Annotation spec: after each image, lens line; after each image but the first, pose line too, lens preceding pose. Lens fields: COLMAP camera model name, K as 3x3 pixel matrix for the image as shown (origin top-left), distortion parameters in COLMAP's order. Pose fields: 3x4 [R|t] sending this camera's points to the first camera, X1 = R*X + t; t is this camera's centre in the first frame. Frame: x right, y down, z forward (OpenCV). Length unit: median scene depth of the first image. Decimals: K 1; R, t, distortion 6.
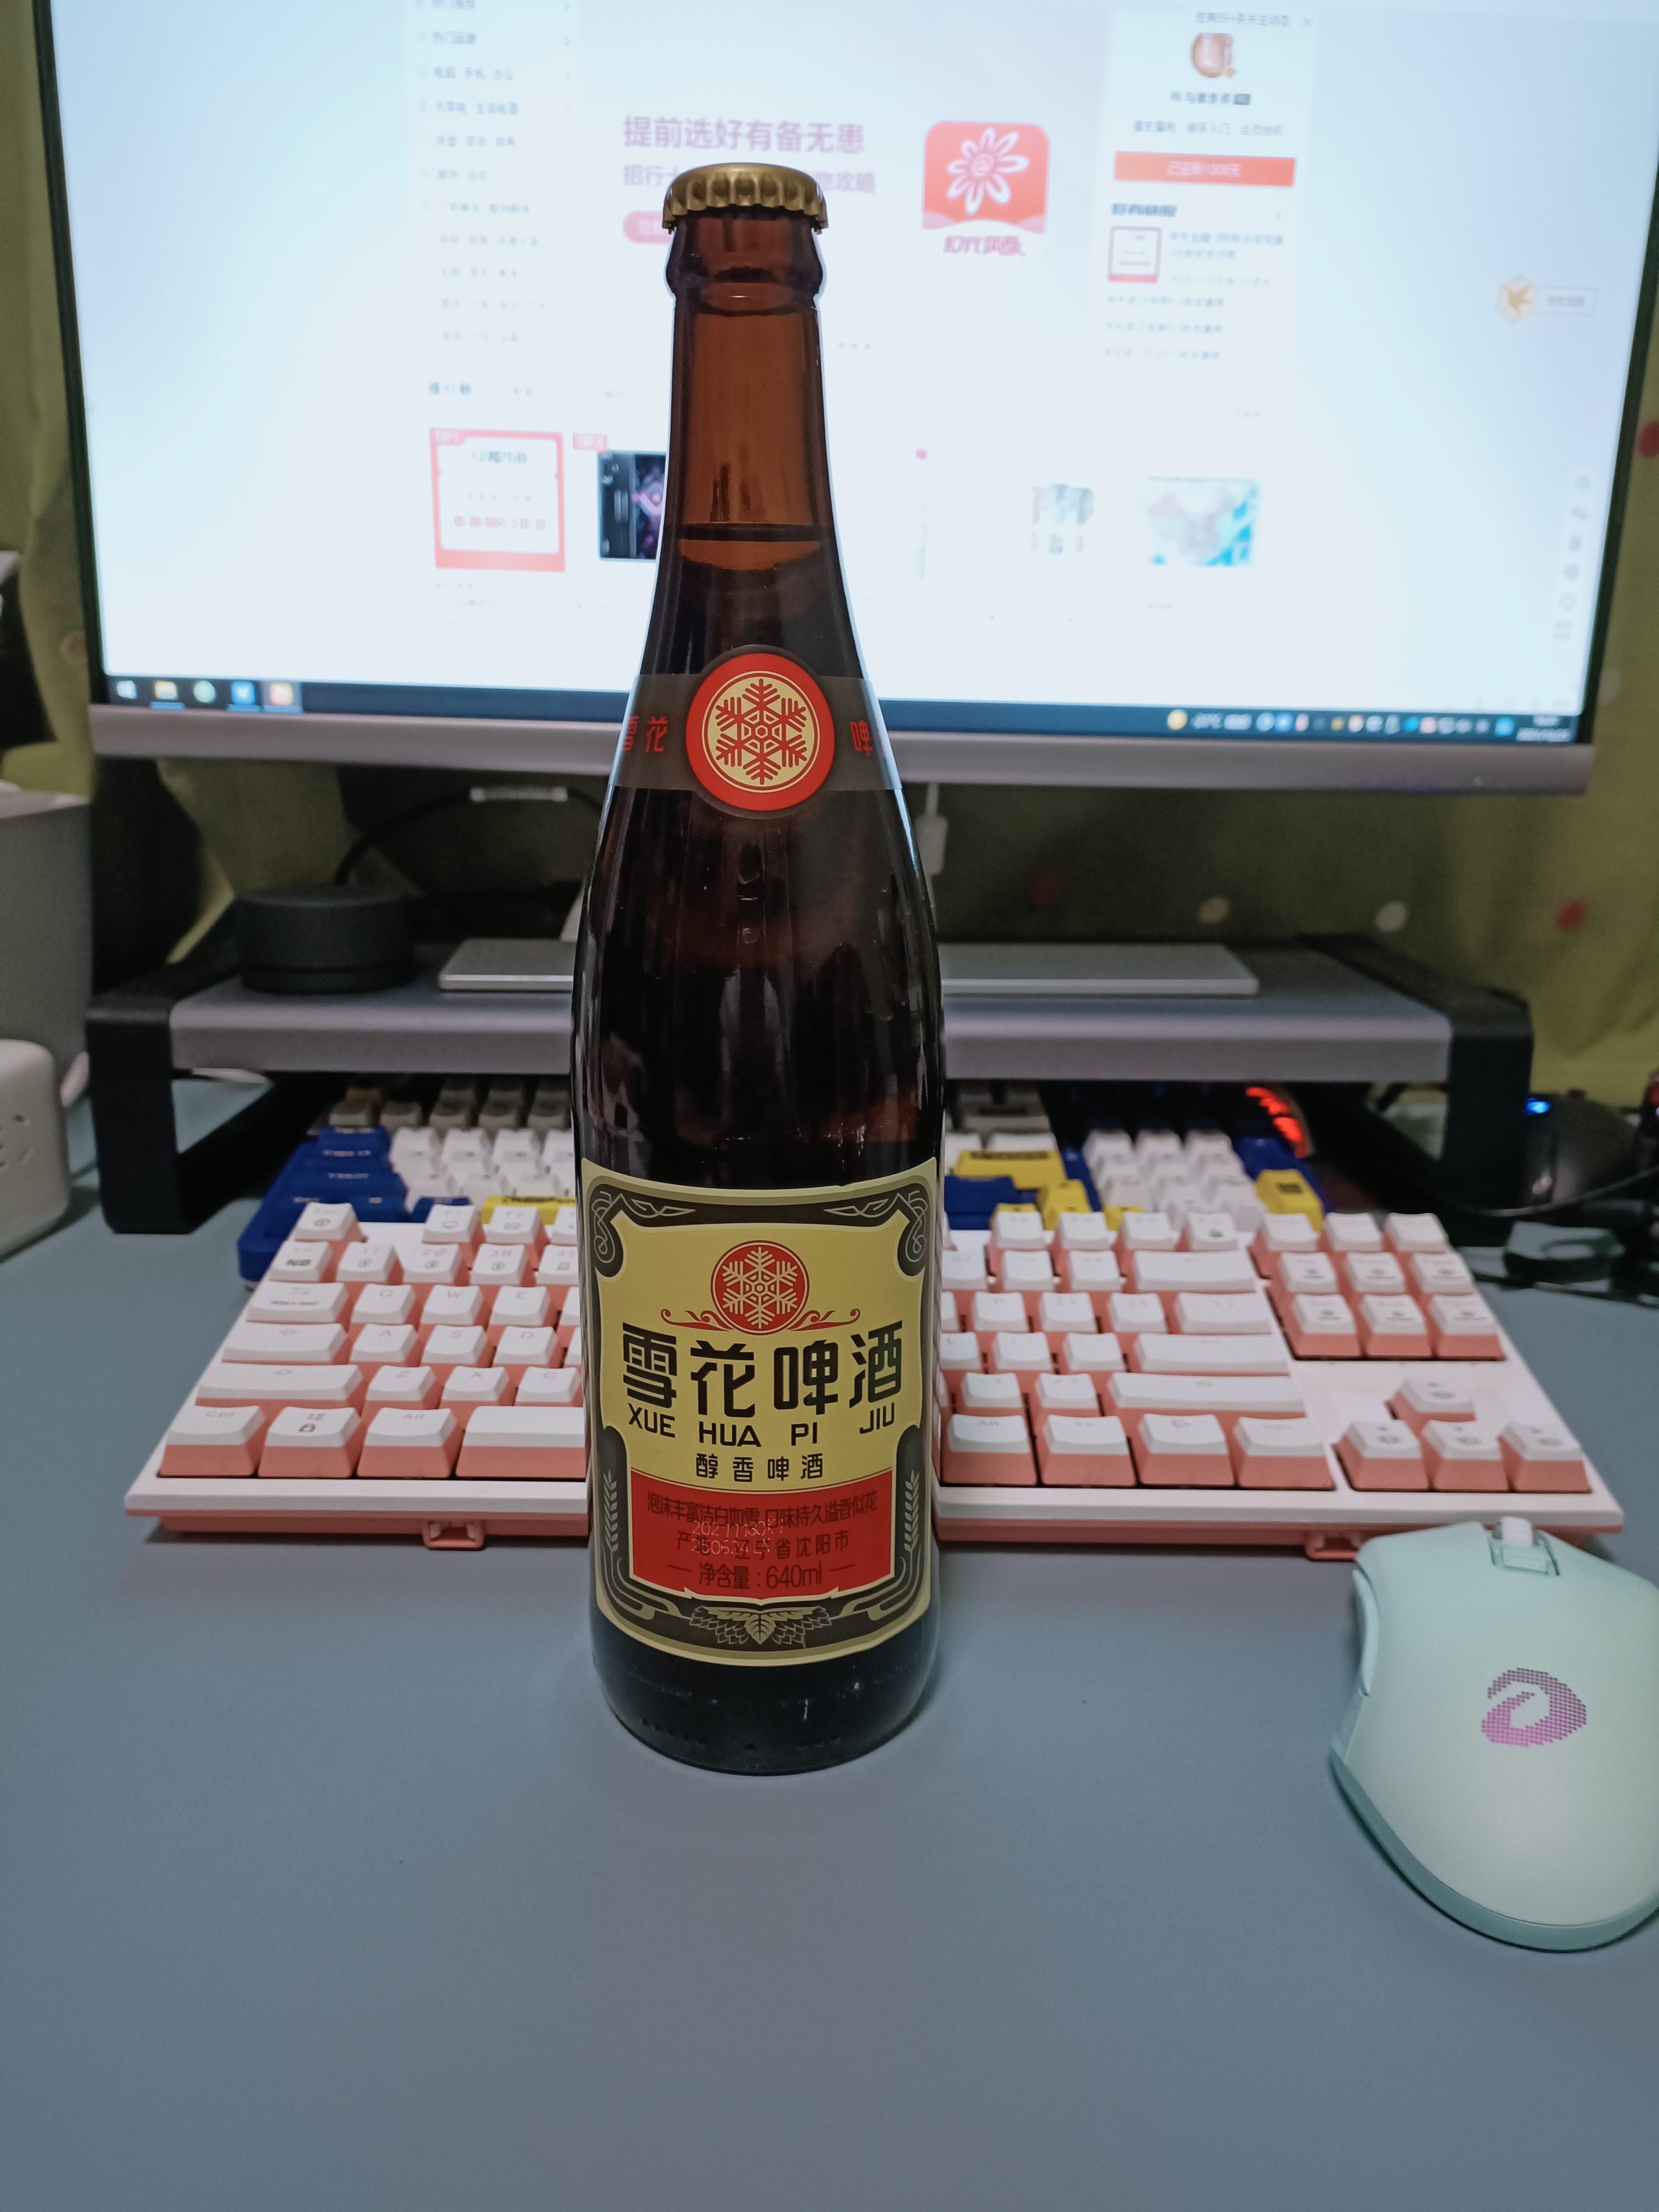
lens RADIAL K [[1692.8, 0, 838.2], [0, 1692.8, 1101.2], [0, 0, 1]] dist [0.012320, -0.048713]
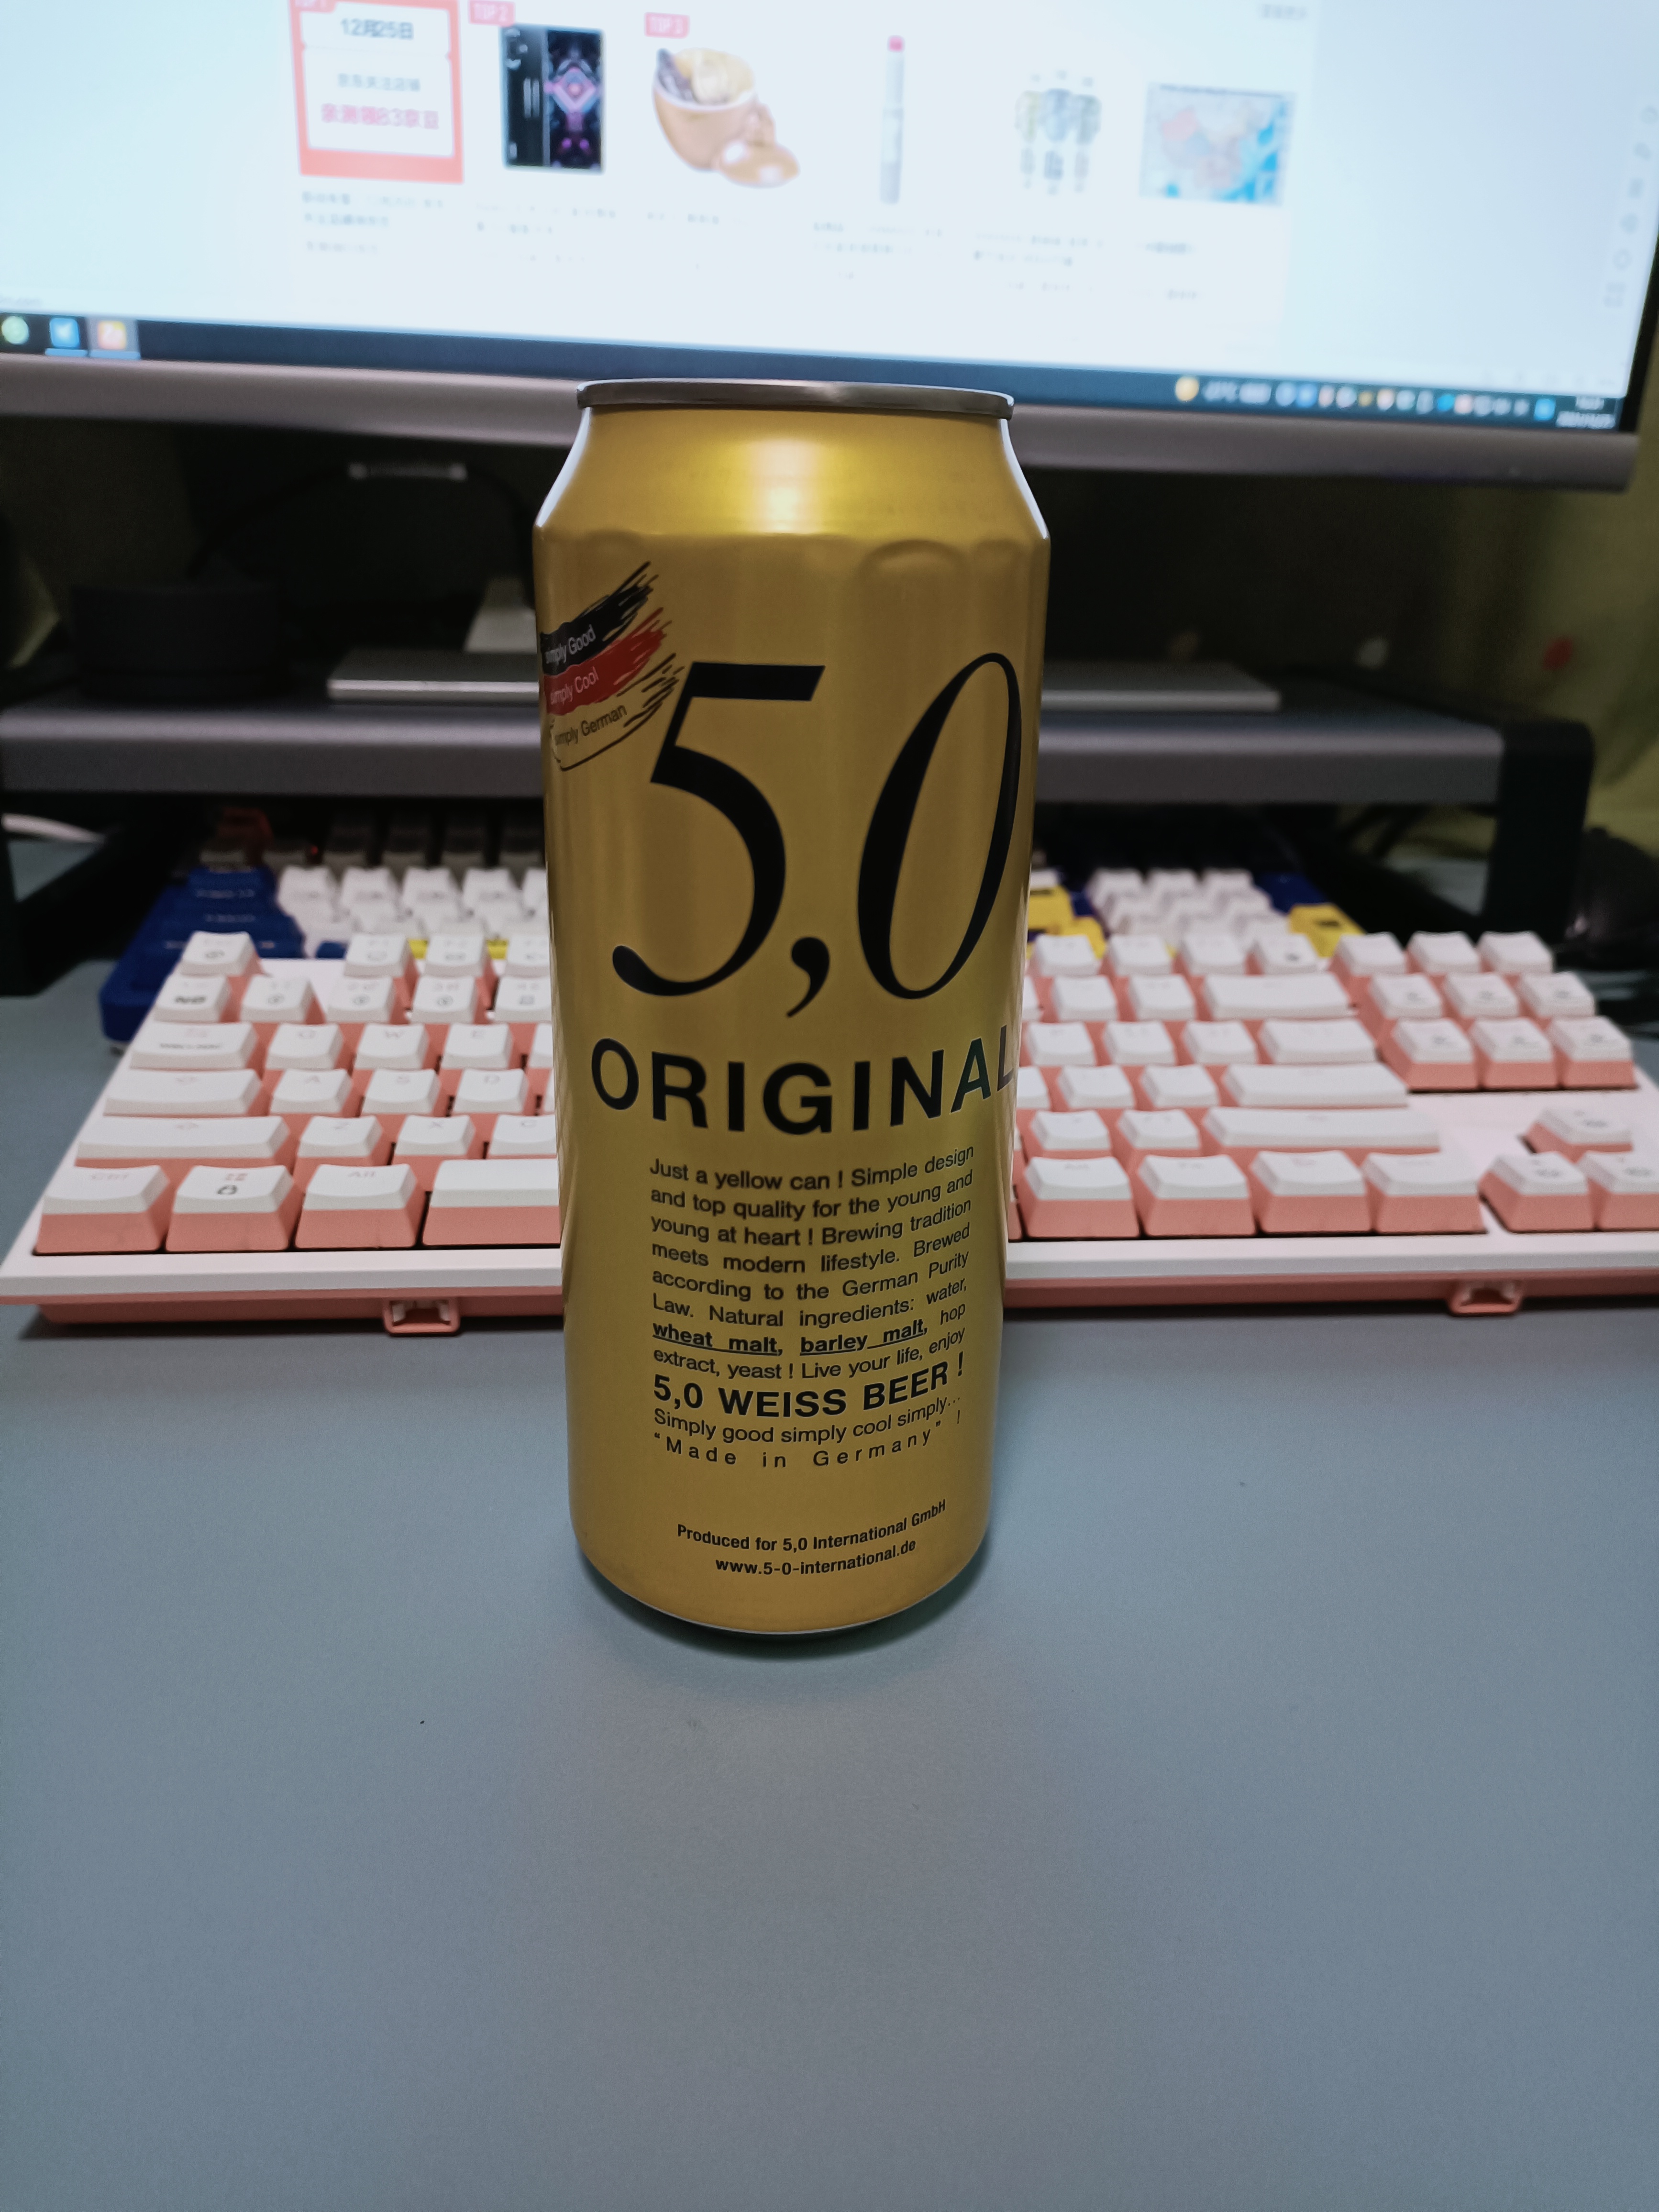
lens RADIAL K [[1692.8, 0, 834.2], [0, 1692.8, 1118.0], [0, 0, 1]] dist [0.012320, -0.048713]
pose [[0.995601, -0.019362, 0.091669, -0.069518], [0.009221, 0.993912, 0.109787, 0.050638], [-0.093237, -0.108459, 0.989719, 0.133841]]
